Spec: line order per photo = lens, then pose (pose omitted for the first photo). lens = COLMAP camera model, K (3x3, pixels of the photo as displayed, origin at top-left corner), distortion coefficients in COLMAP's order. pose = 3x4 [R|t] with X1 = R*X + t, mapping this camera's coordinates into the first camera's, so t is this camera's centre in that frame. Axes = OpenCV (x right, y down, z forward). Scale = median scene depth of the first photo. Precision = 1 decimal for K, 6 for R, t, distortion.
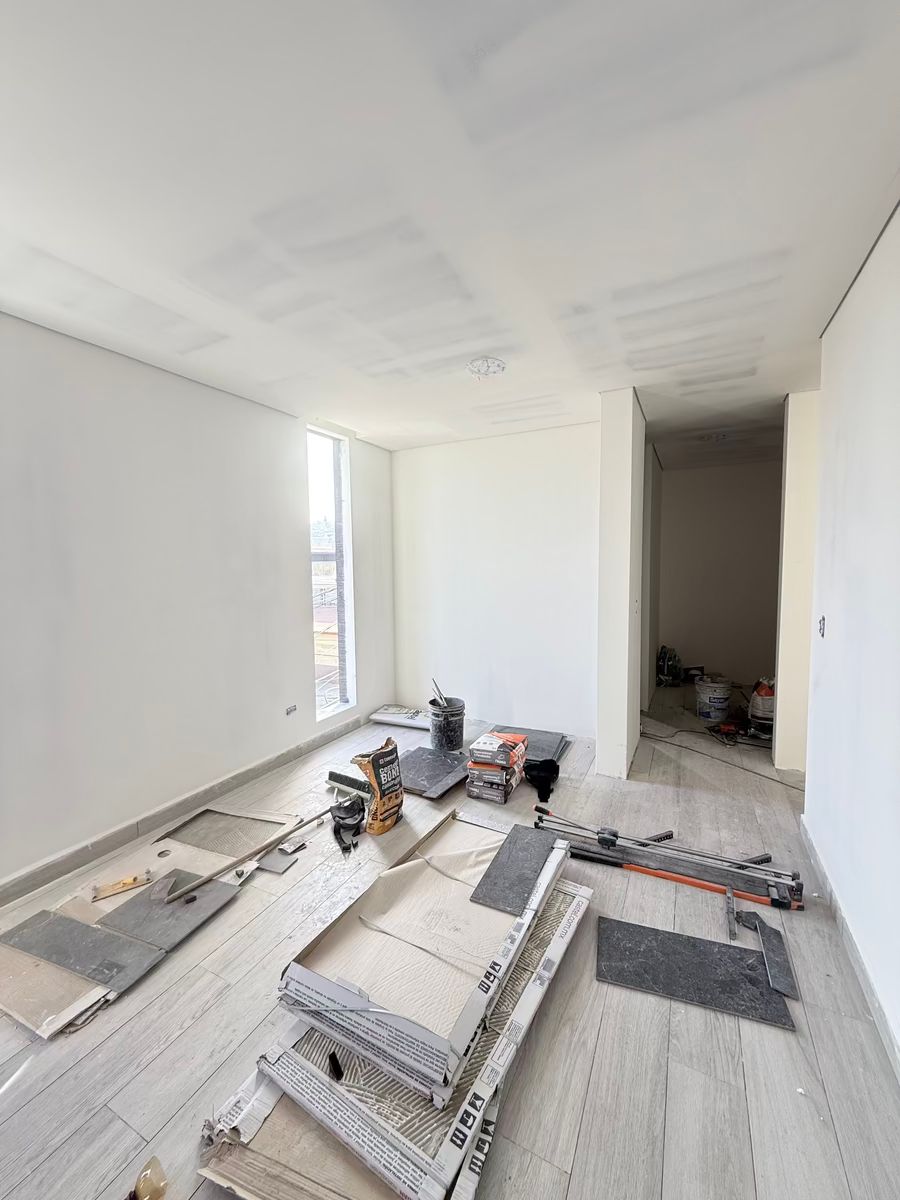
lens RADIAL K [[476.5, 0, 452.3], [0, 476.5, 597.7], [0, 0, 1]] dist [-0.000553, 0.000376]
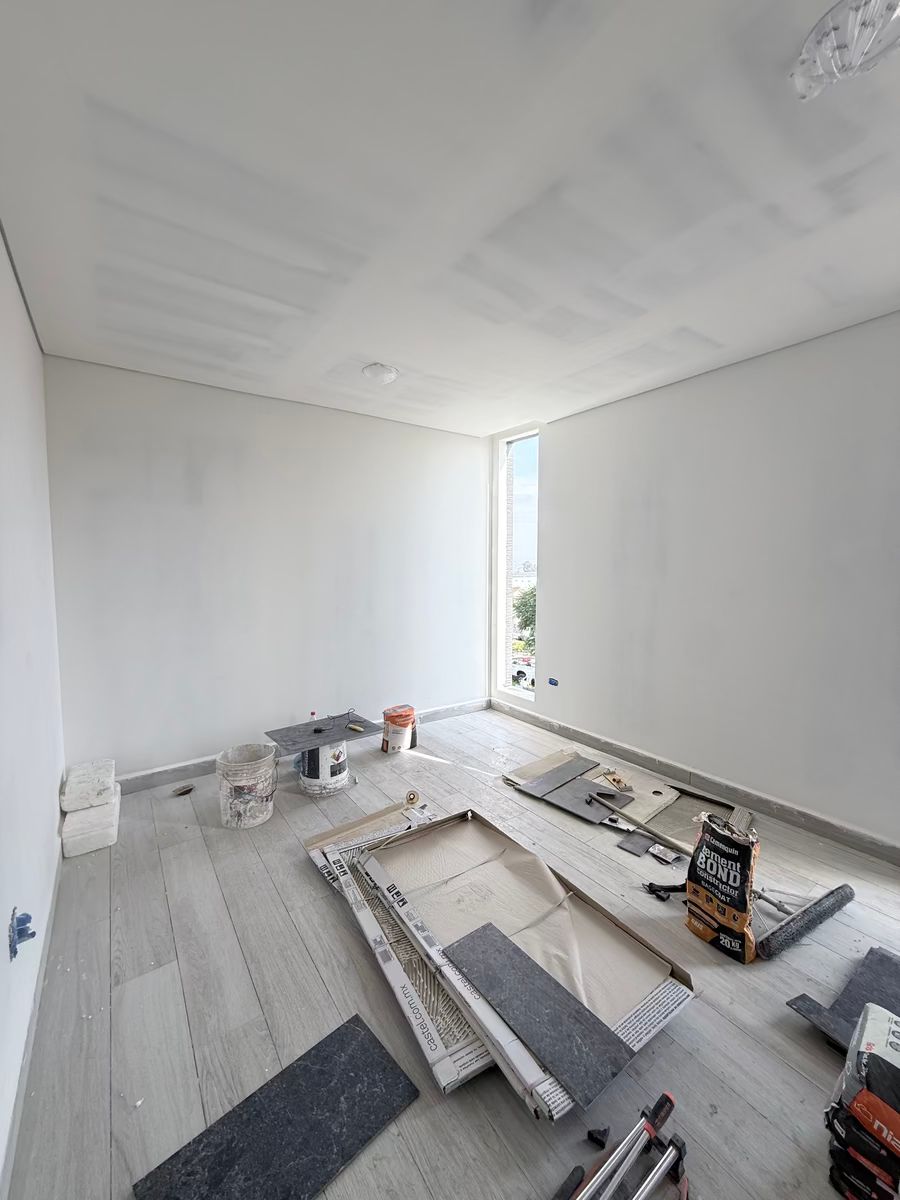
lens RADIAL K [[476.5, 0, 453.6], [0, 476.5, 599.7], [0, 0, 1]] dist [-0.000553, 0.000376]
pose [[-0.462832, 0.082581, -0.882591, 0.889197], [-0.060442, 0.990394, 0.124364, -0.091670], [0.884383, 0.110905, -0.453395, 1.394010]]
